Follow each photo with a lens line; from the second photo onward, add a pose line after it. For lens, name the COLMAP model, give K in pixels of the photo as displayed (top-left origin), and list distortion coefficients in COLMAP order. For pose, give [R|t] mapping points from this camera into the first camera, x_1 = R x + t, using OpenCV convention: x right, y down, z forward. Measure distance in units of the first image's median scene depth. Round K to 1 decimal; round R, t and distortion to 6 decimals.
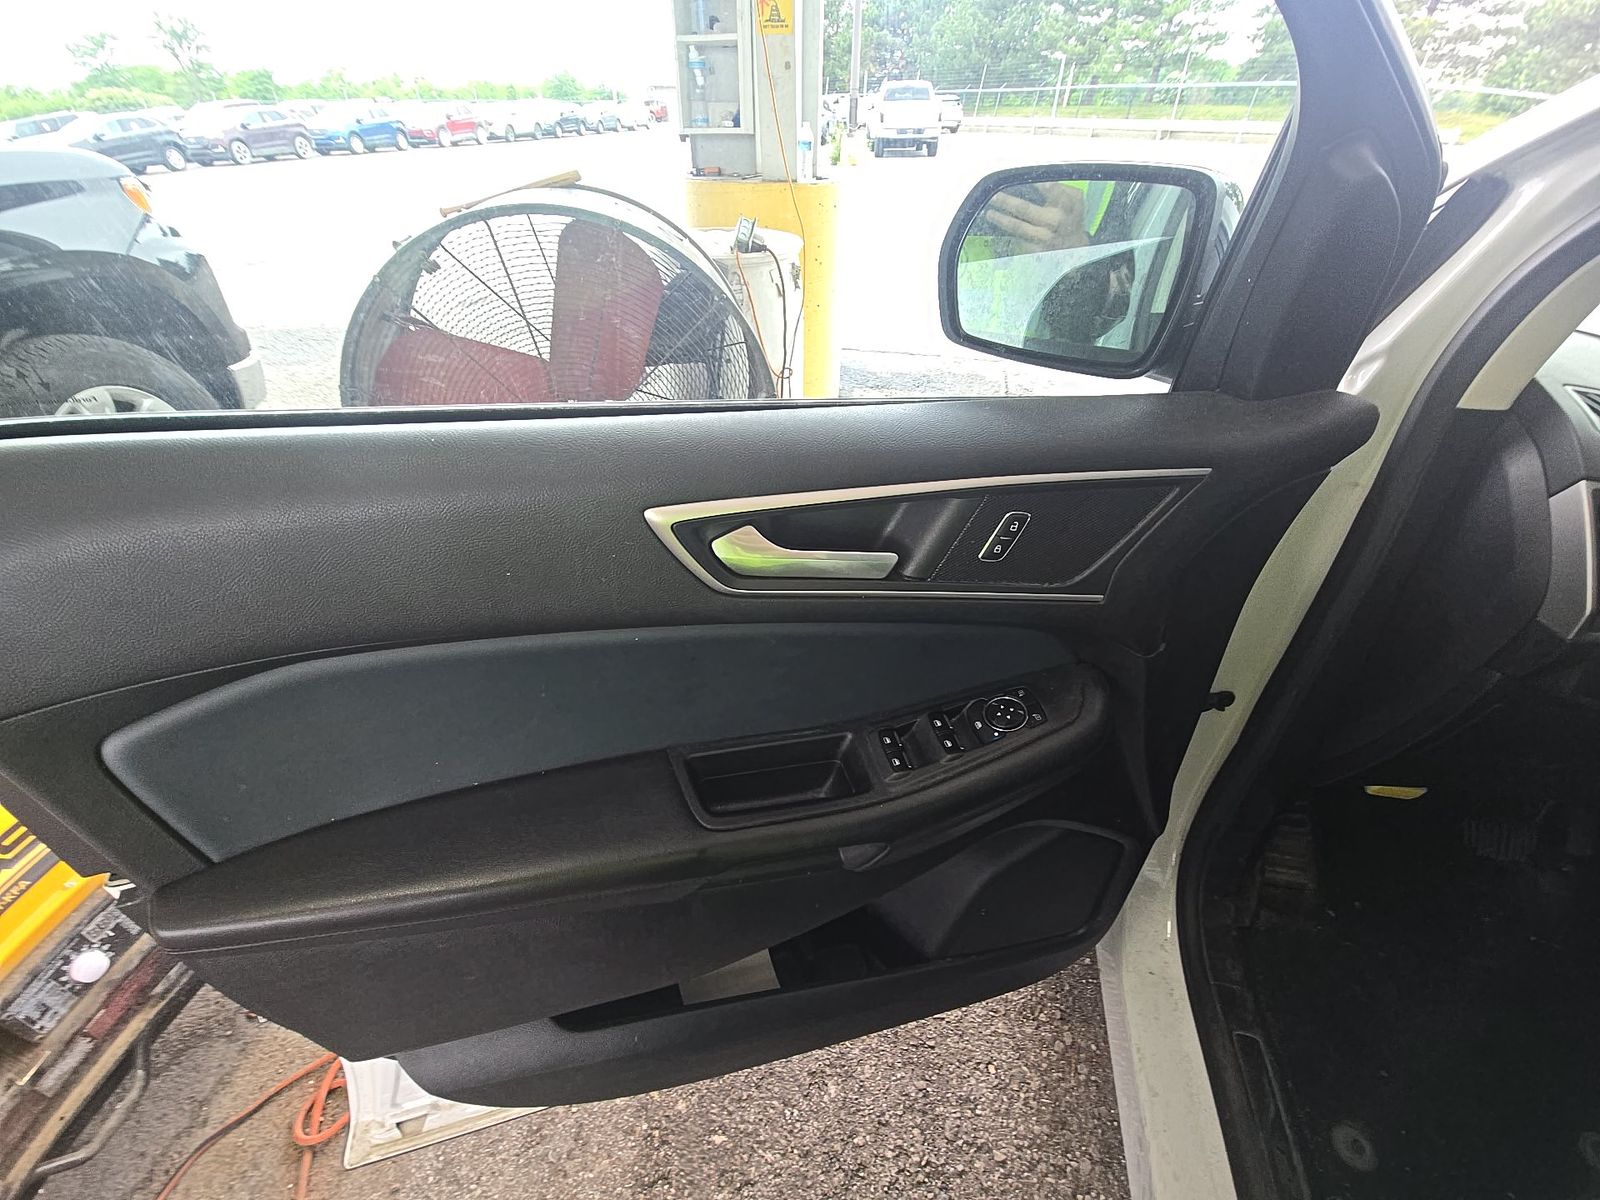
lens RADIAL K [[641.0, 0, 810.6], [0, 641.0, 614.5], [0, 0, 1]] dist [0.018841, -0.010865]
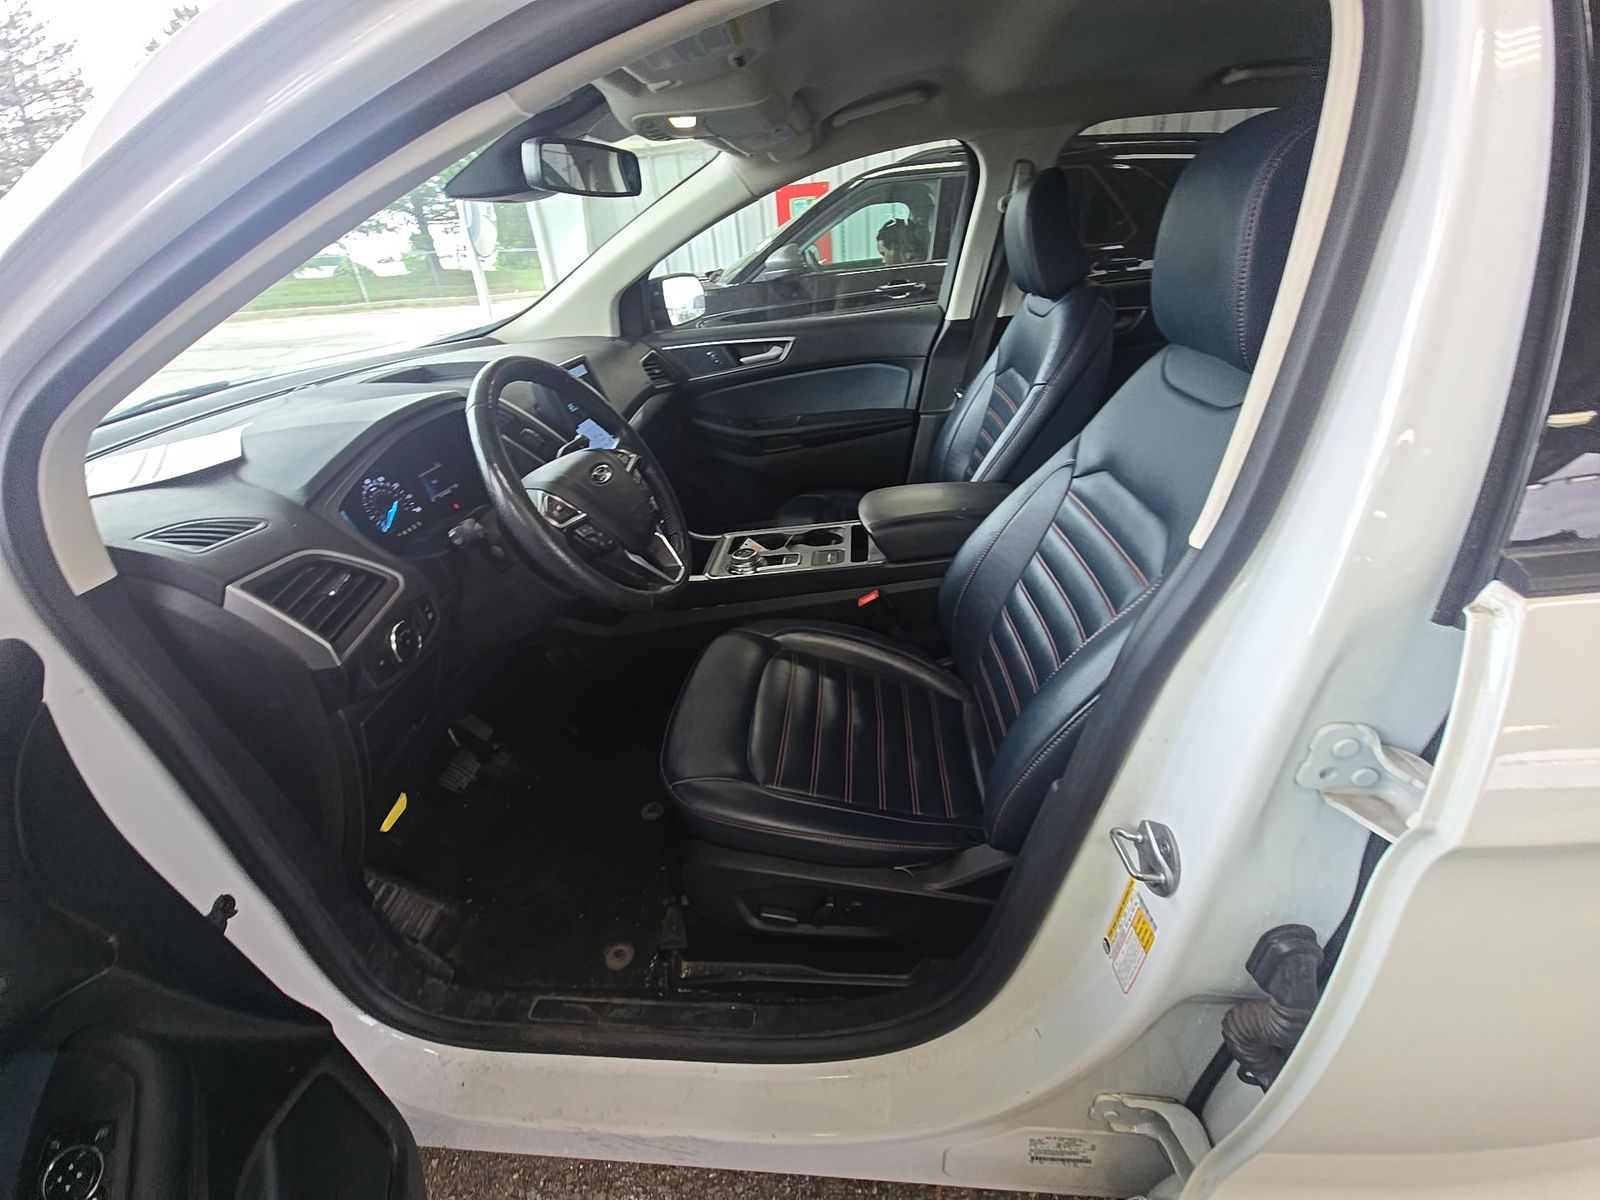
lens RADIAL K [[641.0, 0, 810.6], [0, 641.0, 614.5], [0, 0, 1]] dist [0.018841, -0.010865]
pose [[-0.133509, -0.493929, 0.859191, -0.064159], [0.629020, 0.627710, 0.458599, -0.027911], [-0.765839, 0.601676, 0.226887, -0.111008]]
